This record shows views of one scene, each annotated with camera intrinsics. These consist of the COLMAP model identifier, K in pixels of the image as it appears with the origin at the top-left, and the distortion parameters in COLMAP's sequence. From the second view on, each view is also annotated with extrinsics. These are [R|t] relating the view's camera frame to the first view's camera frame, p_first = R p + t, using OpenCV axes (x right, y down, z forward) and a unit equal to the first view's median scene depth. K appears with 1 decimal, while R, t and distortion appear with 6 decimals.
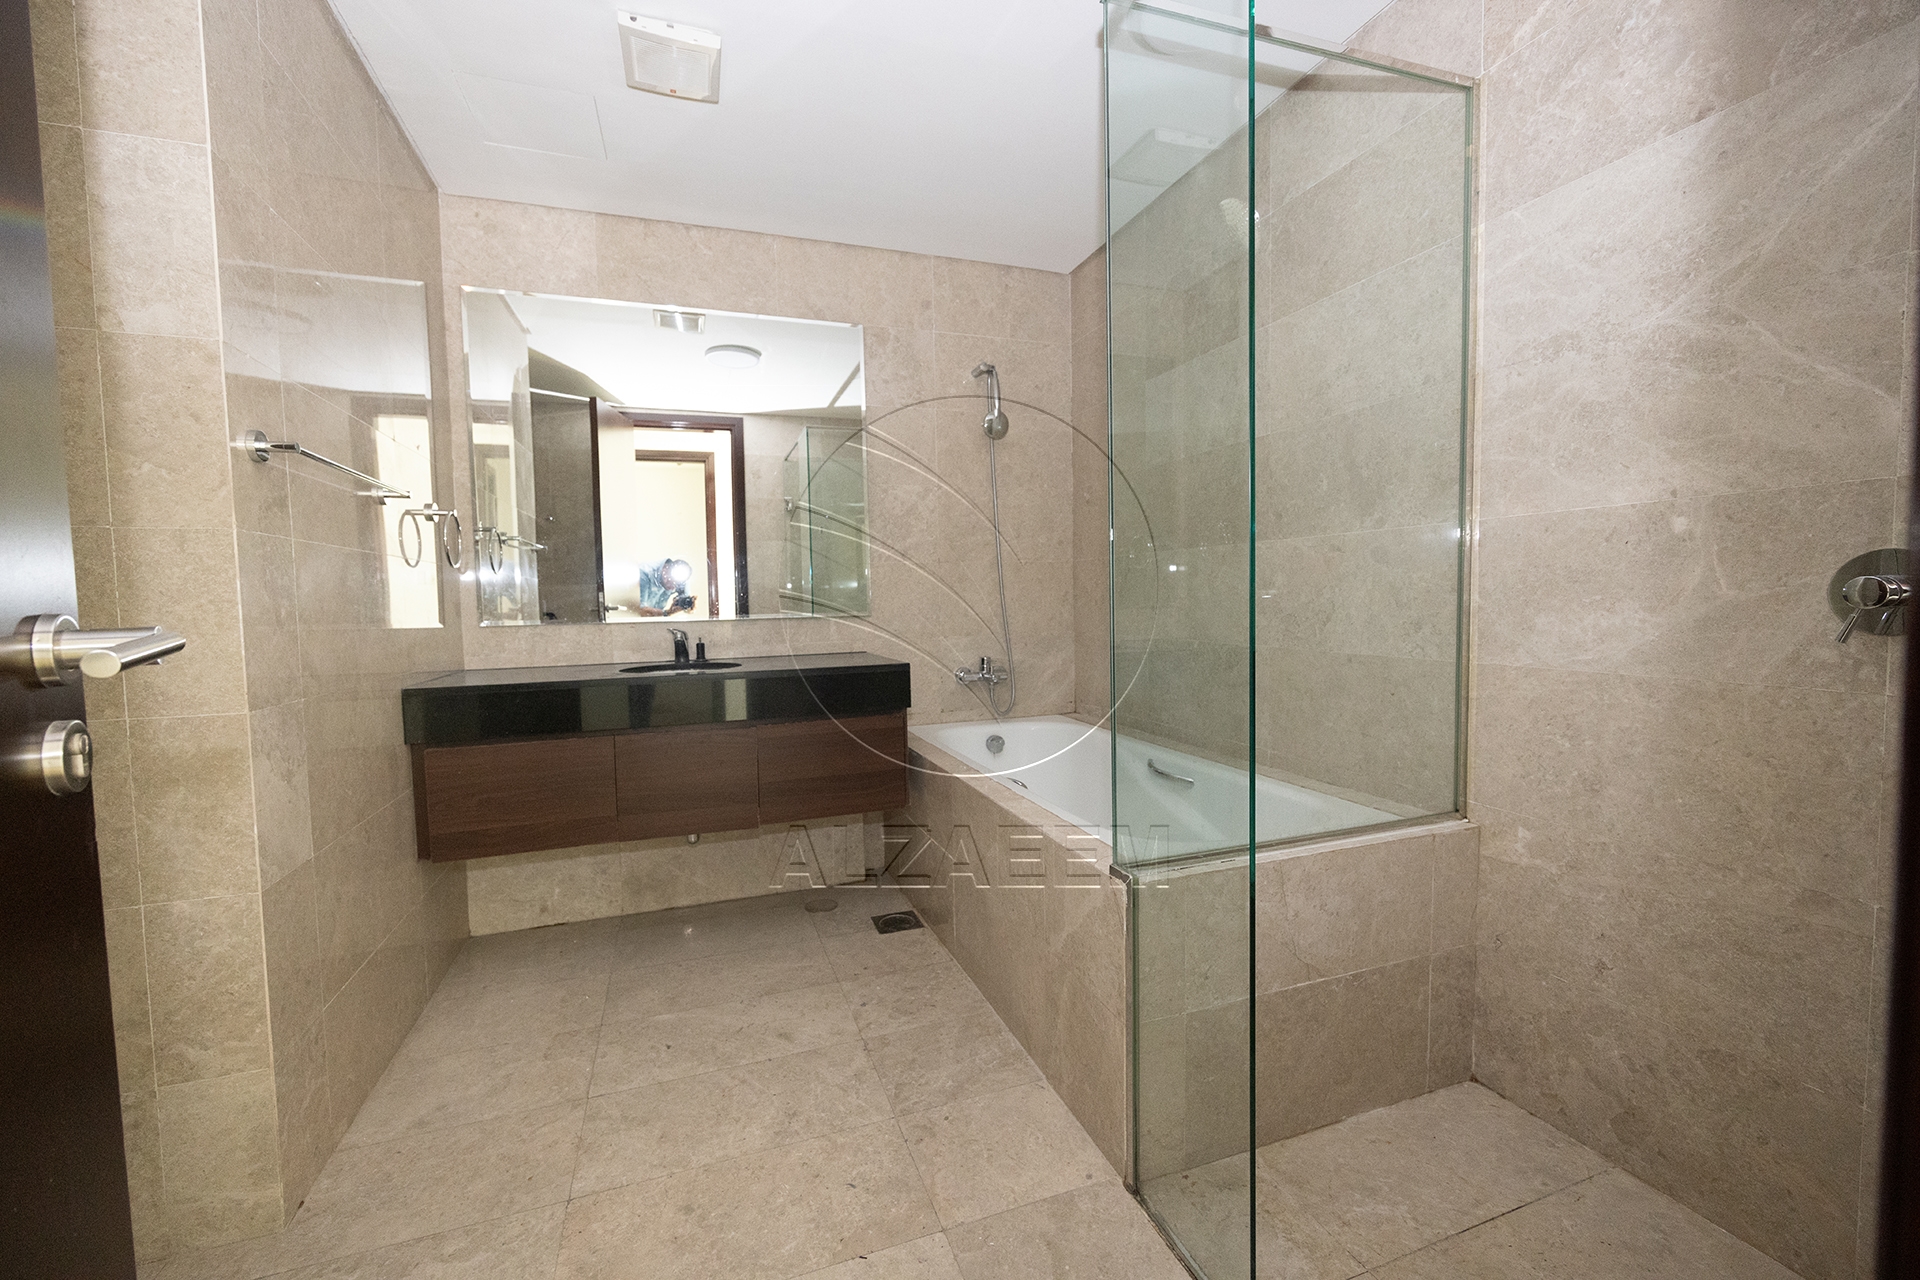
lens RADIAL K [[774.3, 0, 955.2], [0, 774.3, 647.1], [0, 0, 1]] dist [-0.001092, -0.001028]
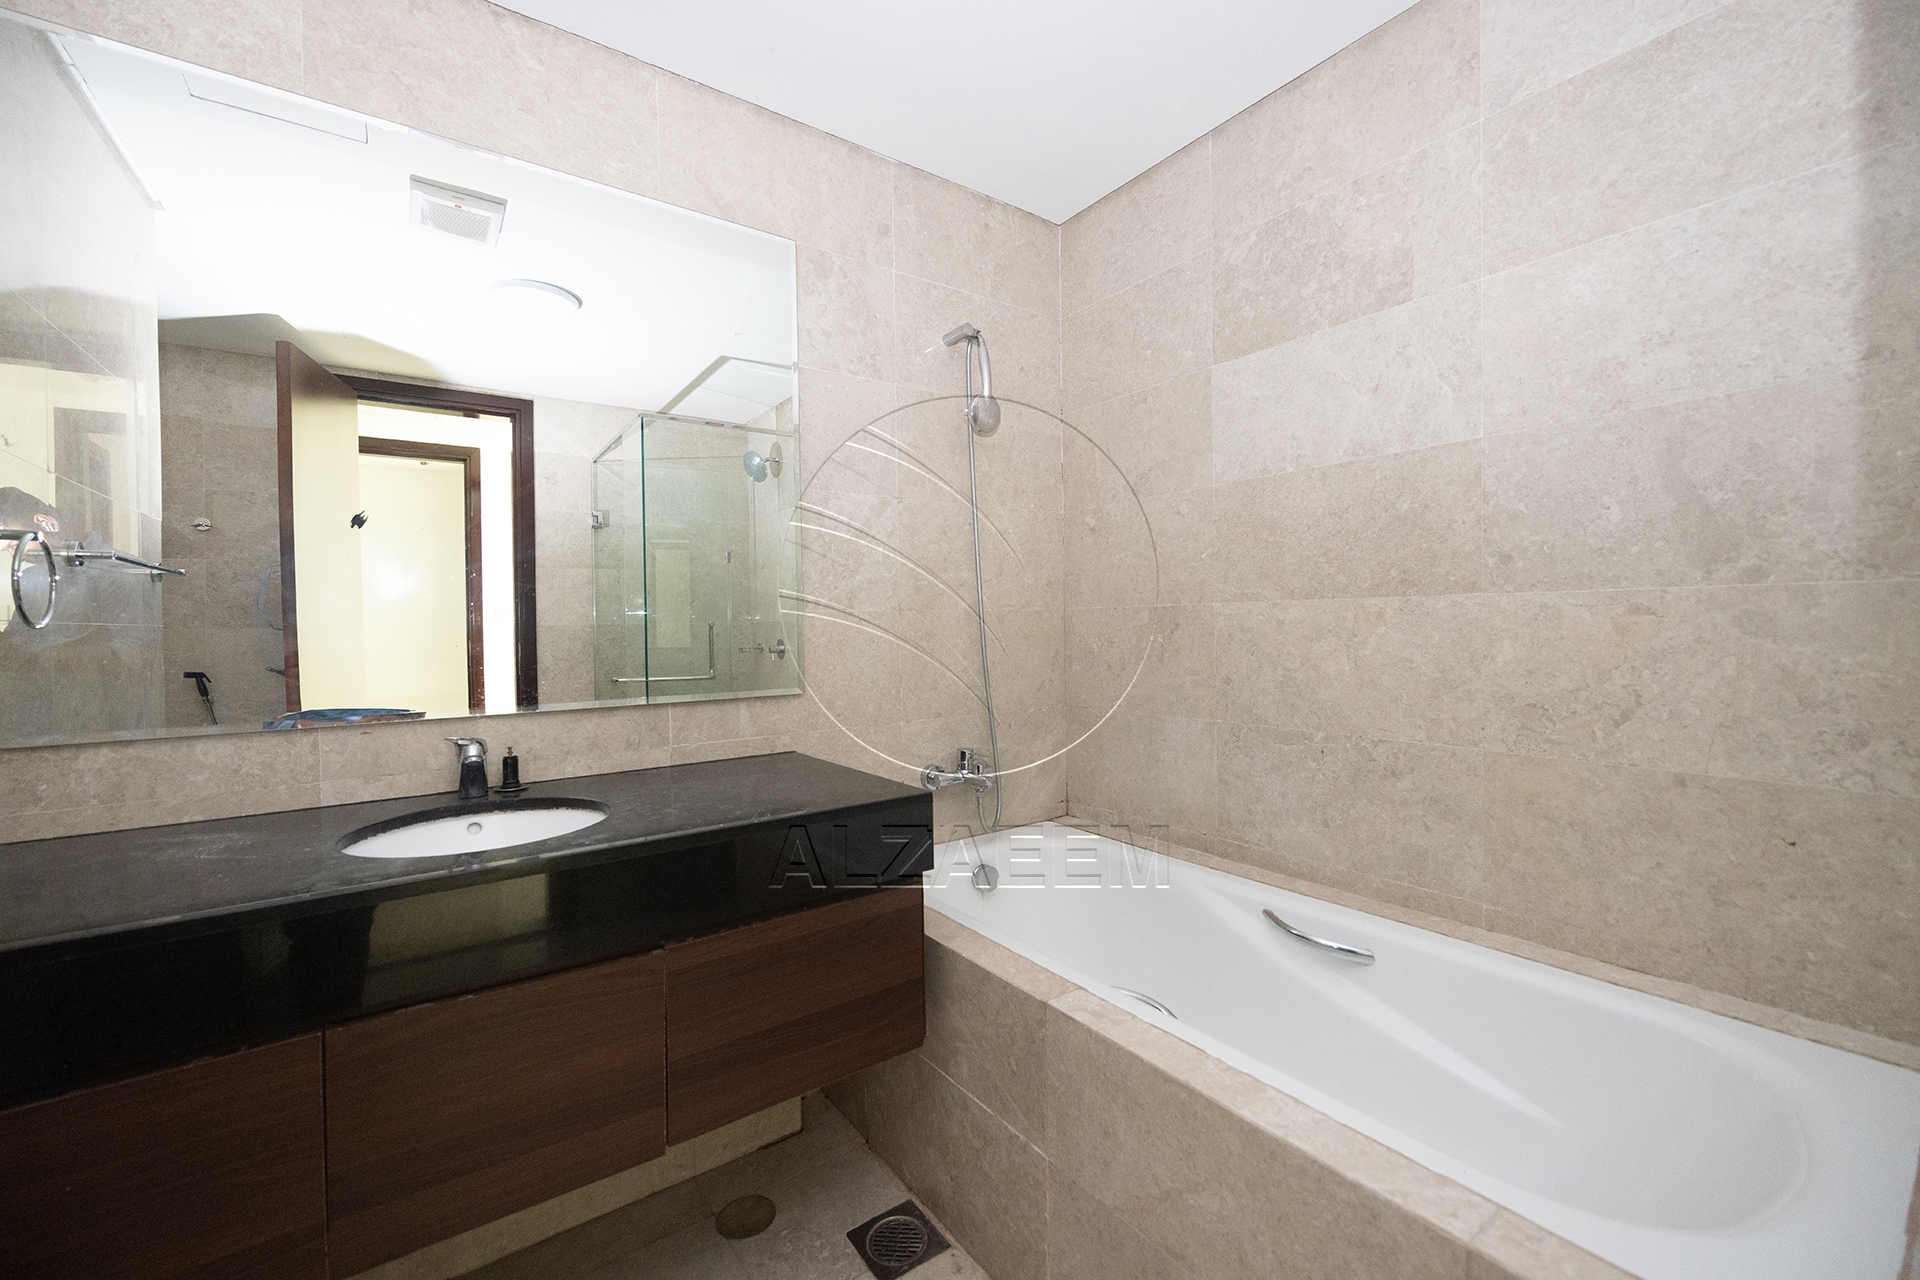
lens RADIAL K [[774.3, 0, 960.6], [0, 774.3, 640.0], [0, 0, 1]] dist [-0.001092, -0.001028]
pose [[0.960065, 0.000691, 0.279777, -0.211938], [0.013431, 0.998730, -0.048556, -0.067219], [-0.279455, 0.050375, 0.958836, 0.460330]]
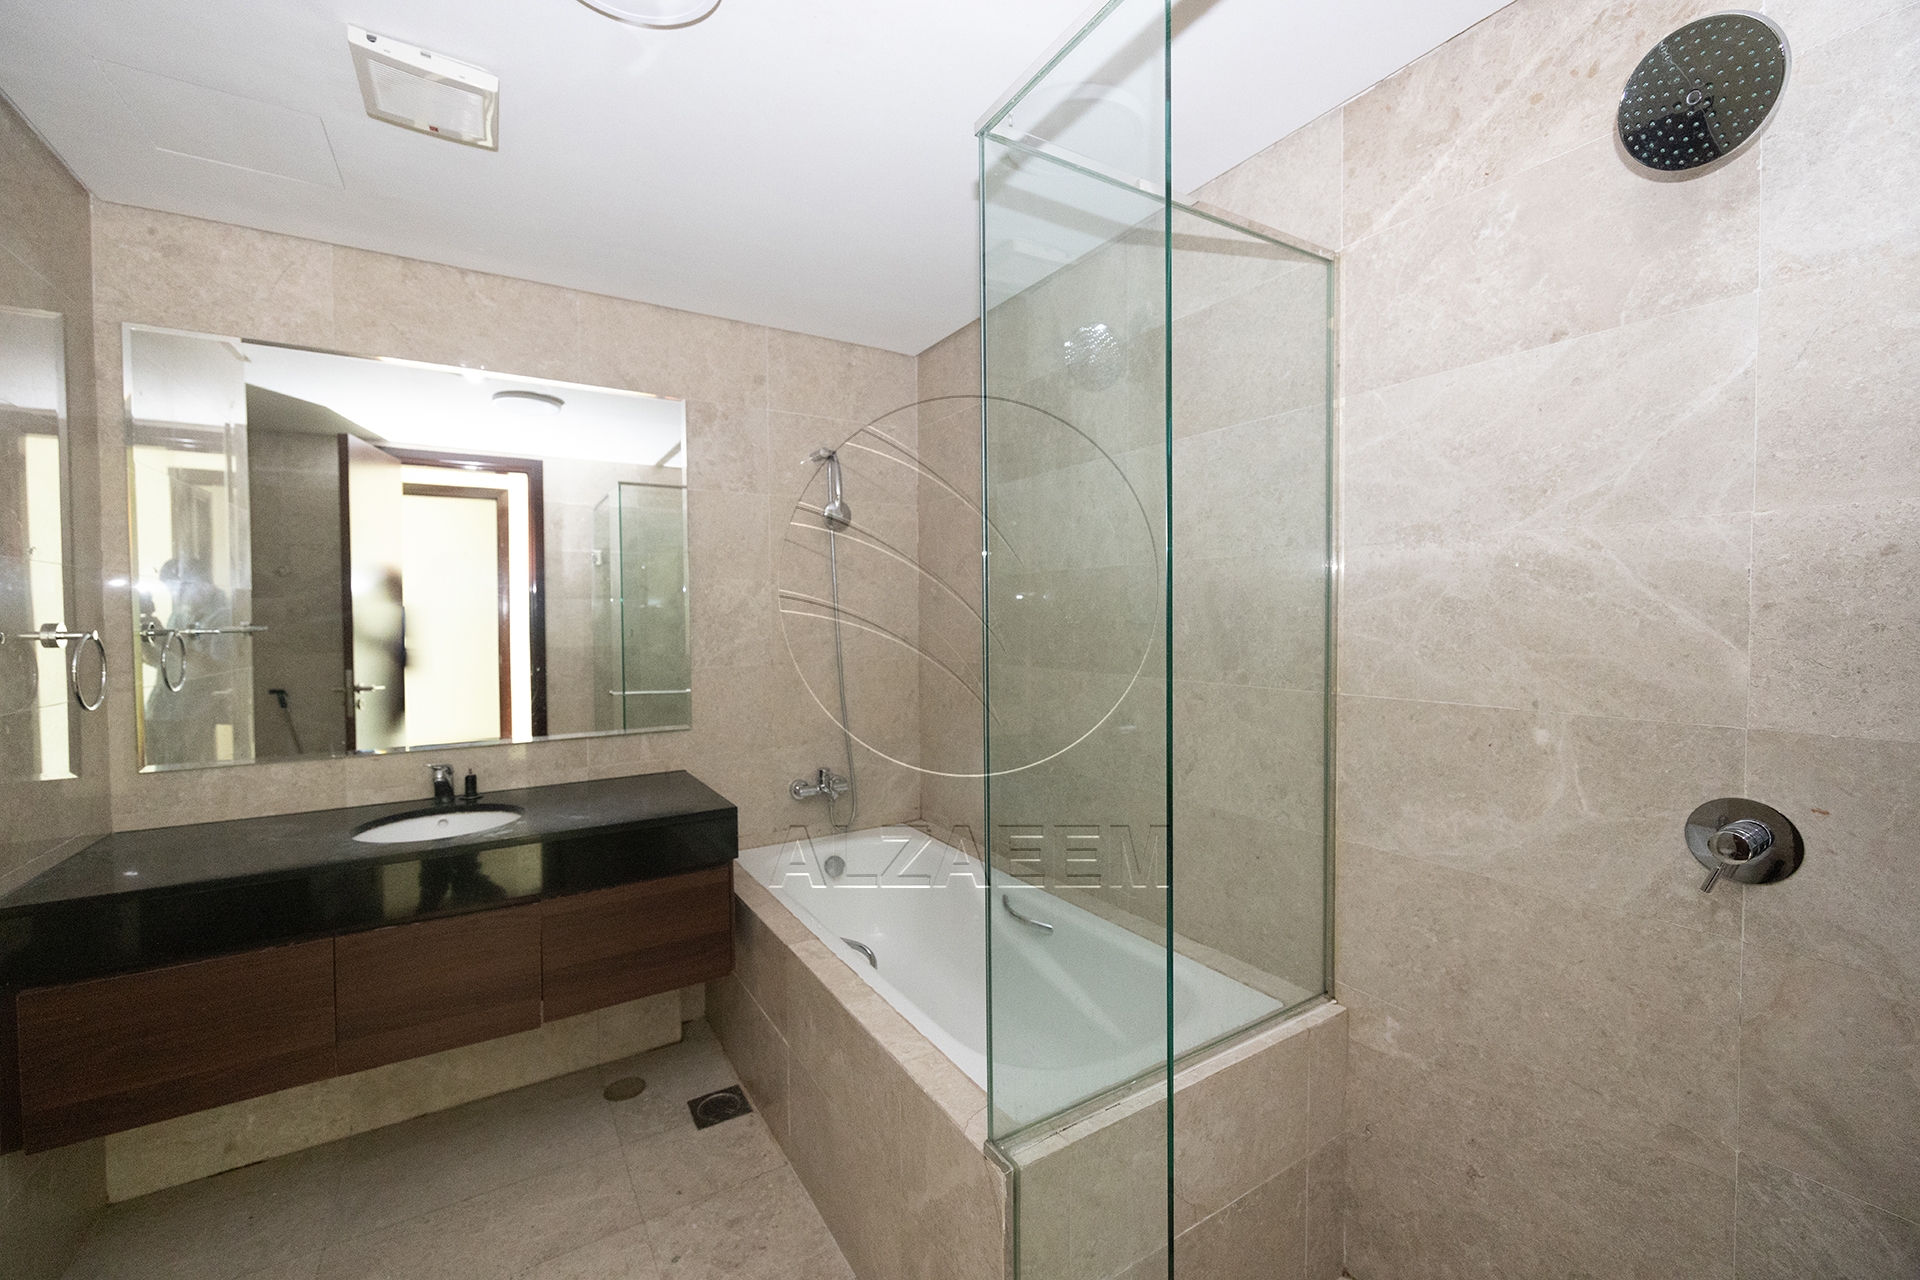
lens RADIAL K [[774.3, 0, 960.0], [0, 774.3, 643.0], [0, 0, 1]] dist [-0.001092, -0.001028]
pose [[0.975648, 0.005949, 0.219262, -0.007320], [0.001292, 0.999459, -0.032863, -0.139703], [-0.219339, 0.032346, 0.975112, 0.106580]]
